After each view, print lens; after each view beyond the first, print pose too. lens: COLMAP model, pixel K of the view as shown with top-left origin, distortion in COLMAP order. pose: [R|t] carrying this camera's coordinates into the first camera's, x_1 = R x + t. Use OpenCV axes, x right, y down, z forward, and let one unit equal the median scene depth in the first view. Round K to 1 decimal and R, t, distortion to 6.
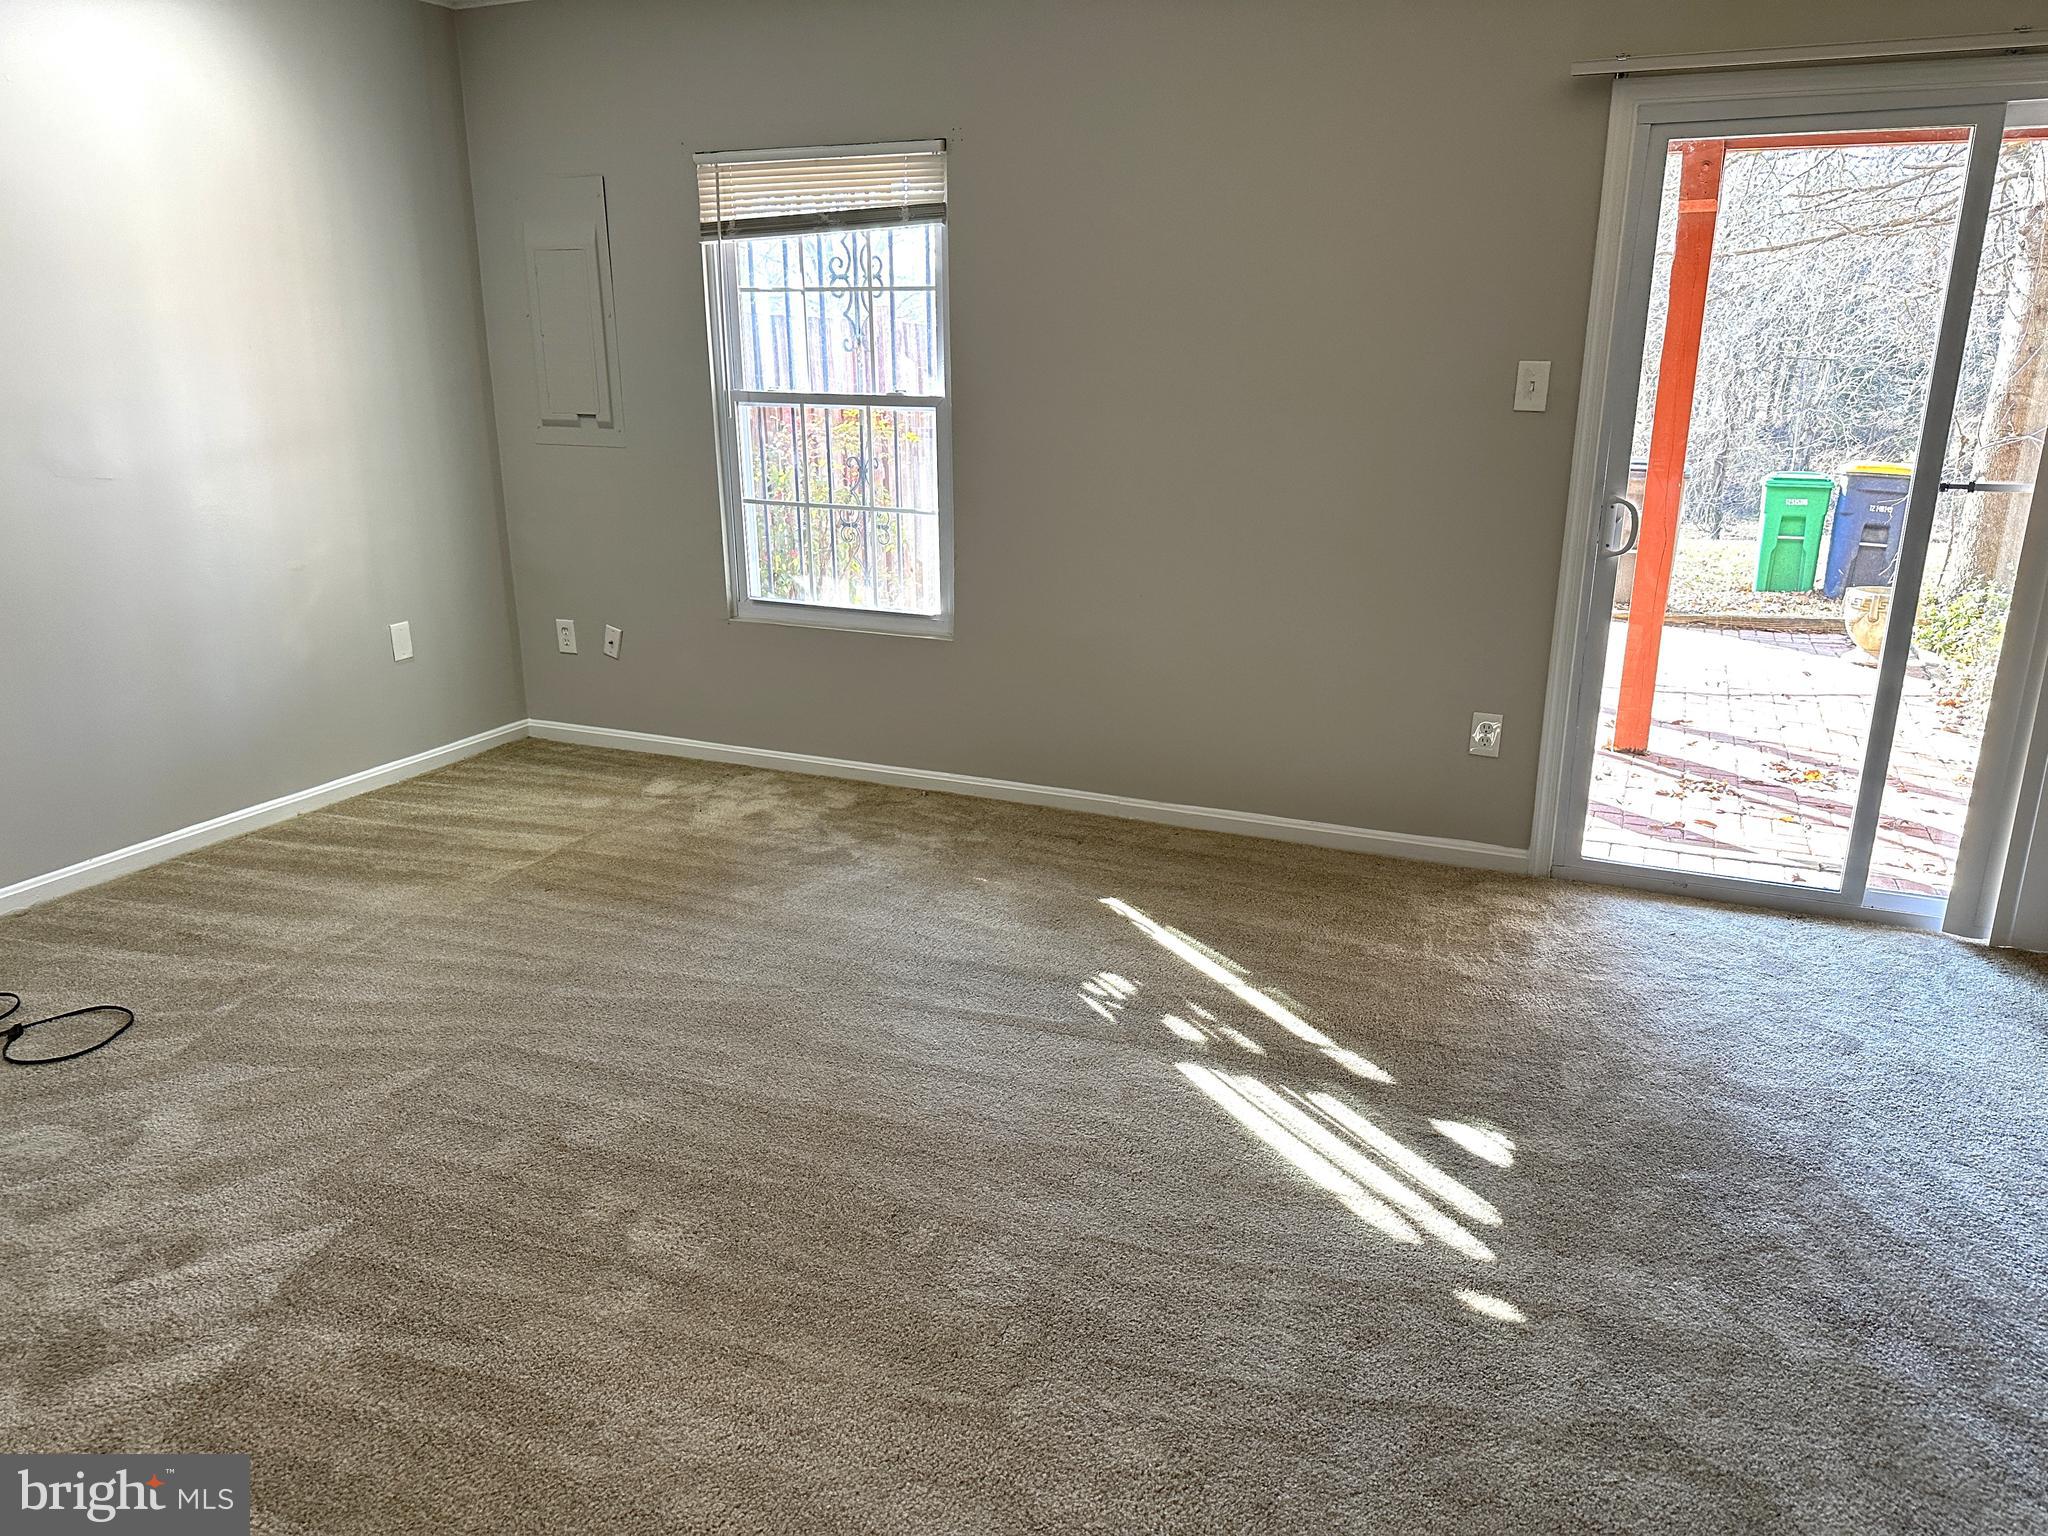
lens RADIAL K [[1443.0, 0, 1037.8], [0, 1443.0, 776.2], [0, 0, 1]] dist [0.088103, -0.116105]
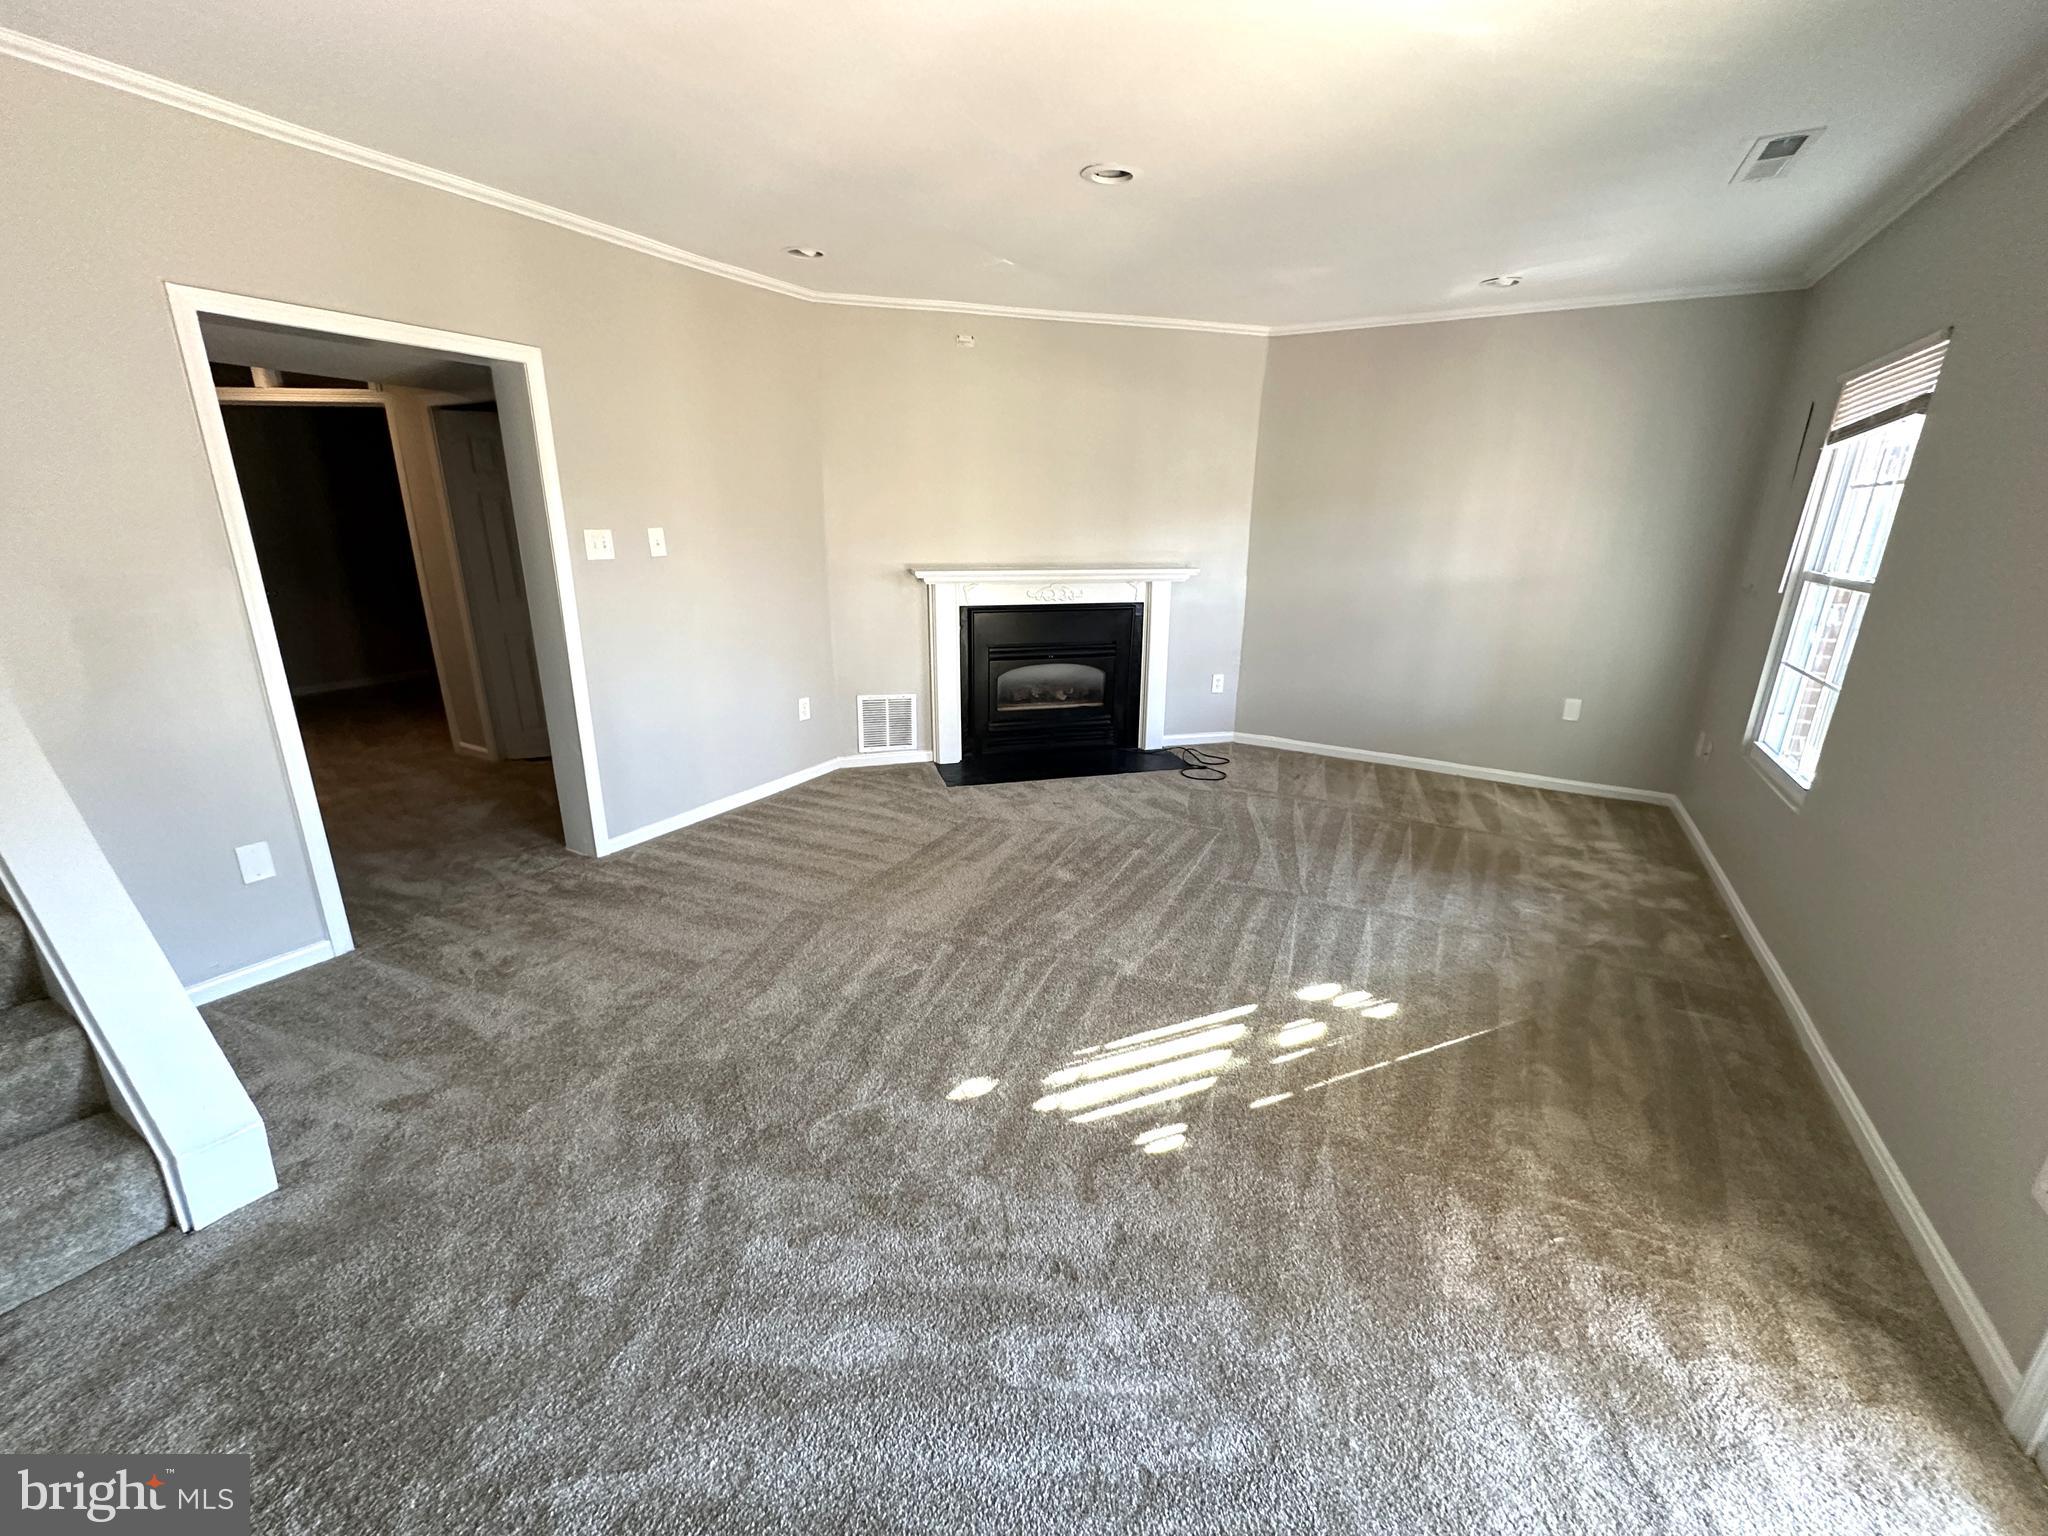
lens RADIAL K [[814.9, 0, 1024.0], [0, 814.9, 768.0], [0, 0, 1]] dist [-0.007350, 0.000054]
pose [[-0.108874, 0.289759, -0.950887, 0.628144], [-0.306384, 0.900222, 0.309400, -0.154360], [0.945661, 0.325022, -0.009234, 0.538723]]
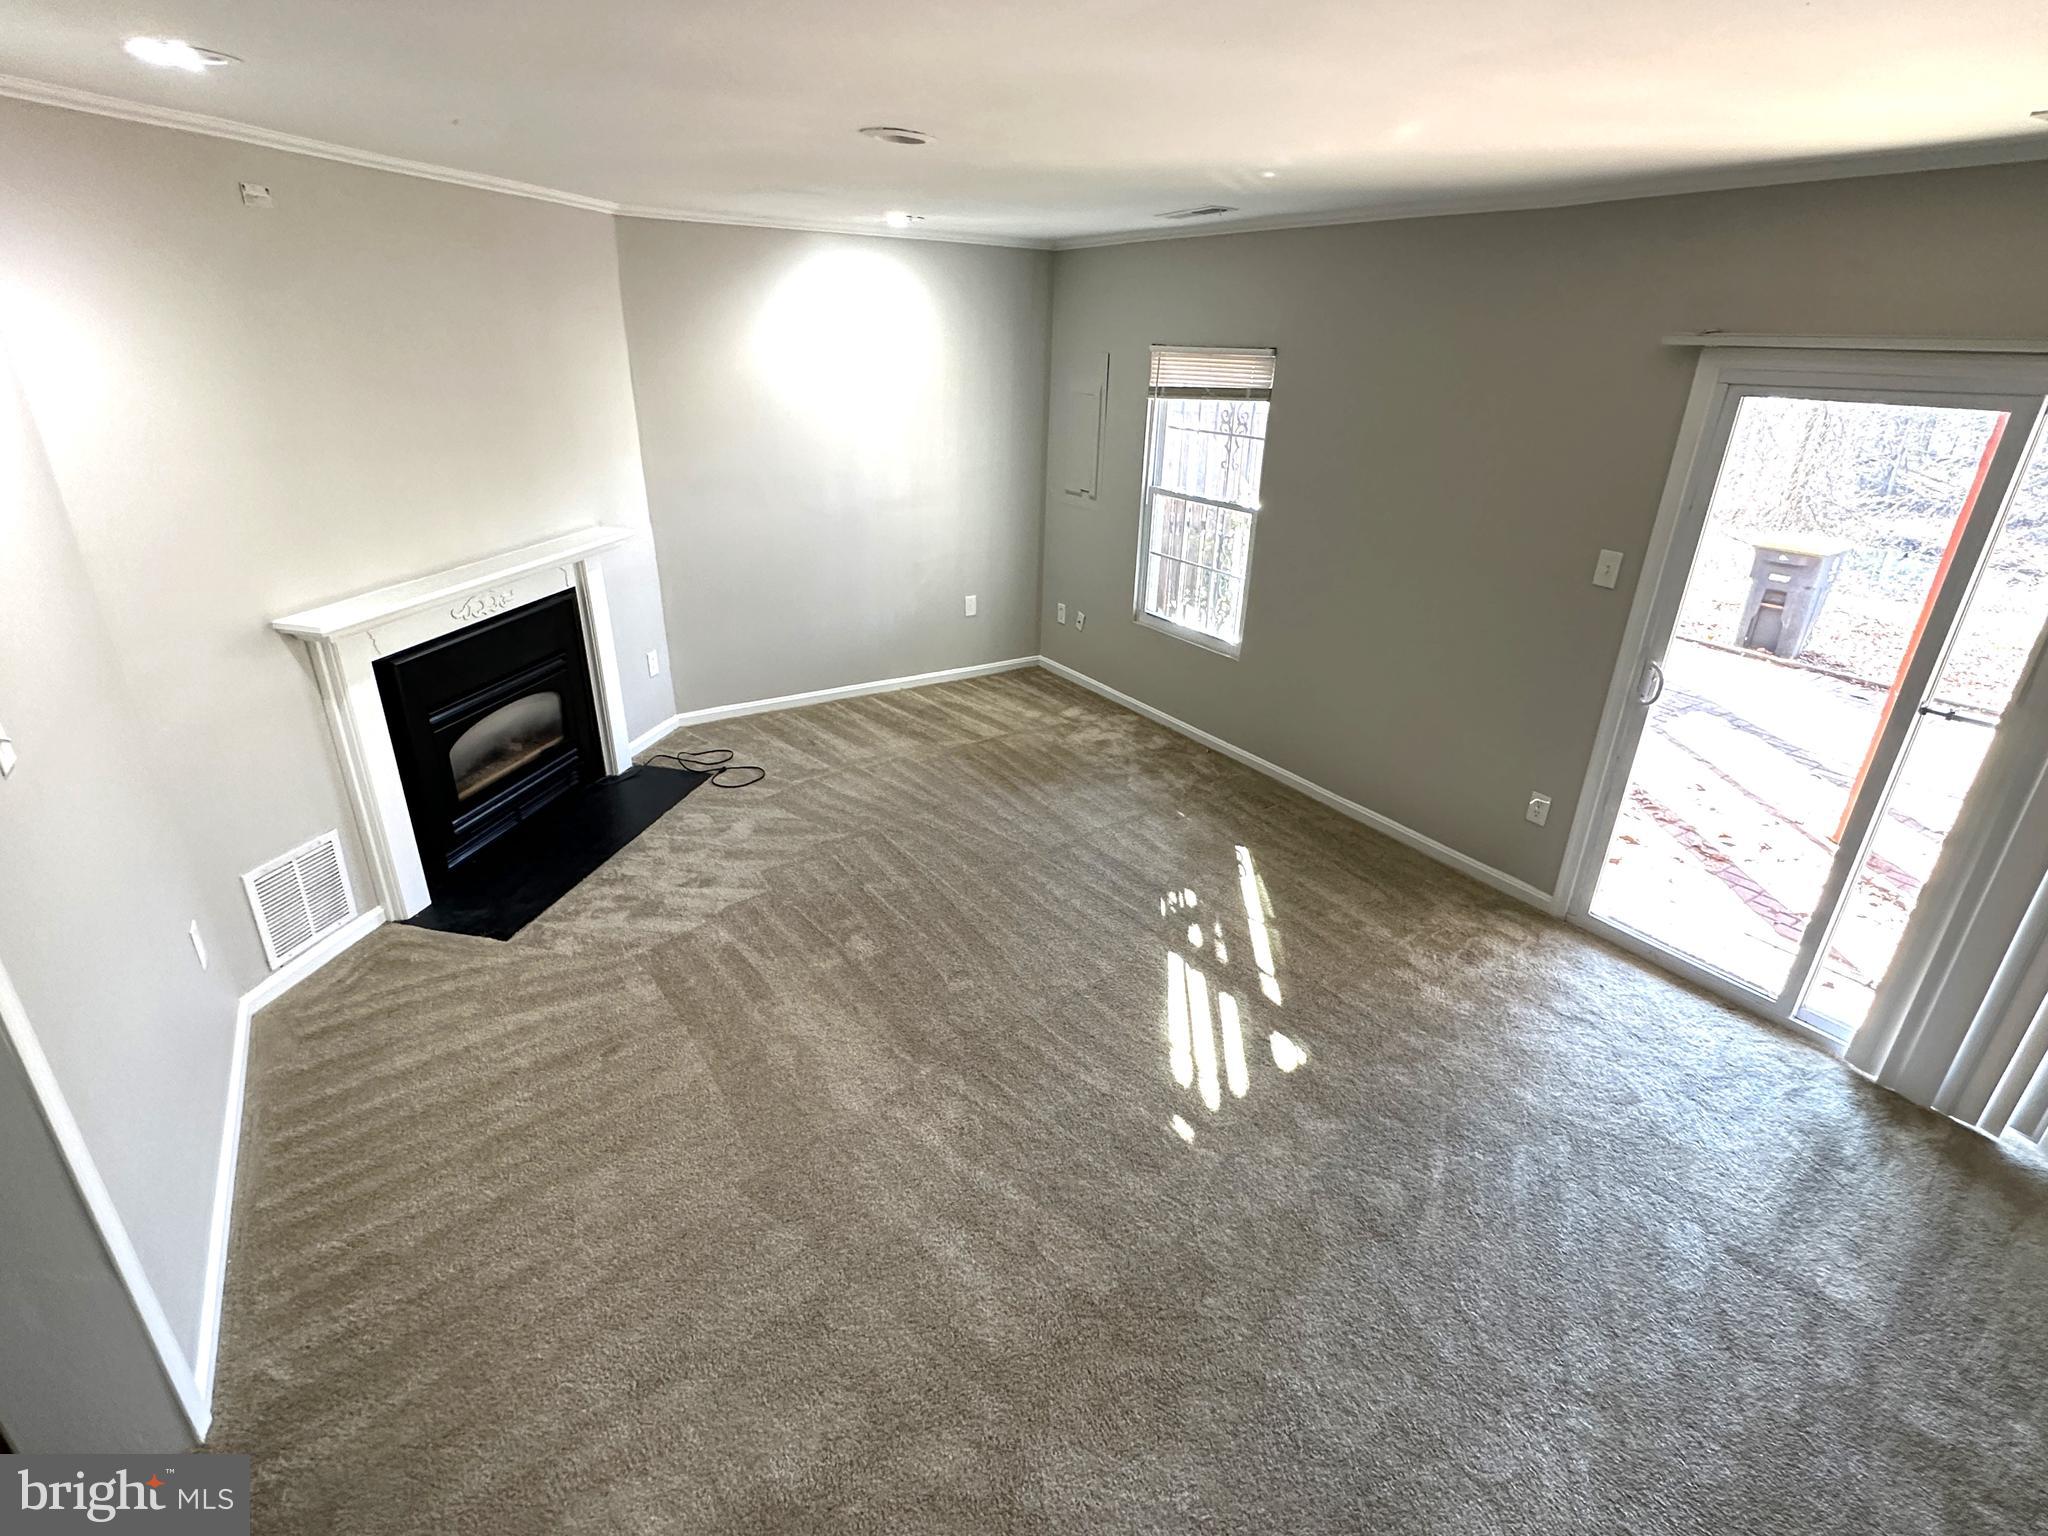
lens RADIAL K [[1007.6, 0, 1024.0], [0, 1007.6, 768.0], [0, 0, 1]] dist [-0.000343, 0.000047]
pose [[0.832480, 0.239525, -0.499605, 0.372545], [-0.186825, 0.970268, 0.153873, -0.122965], [0.521607, -0.034757, 0.852478, -0.073559]]
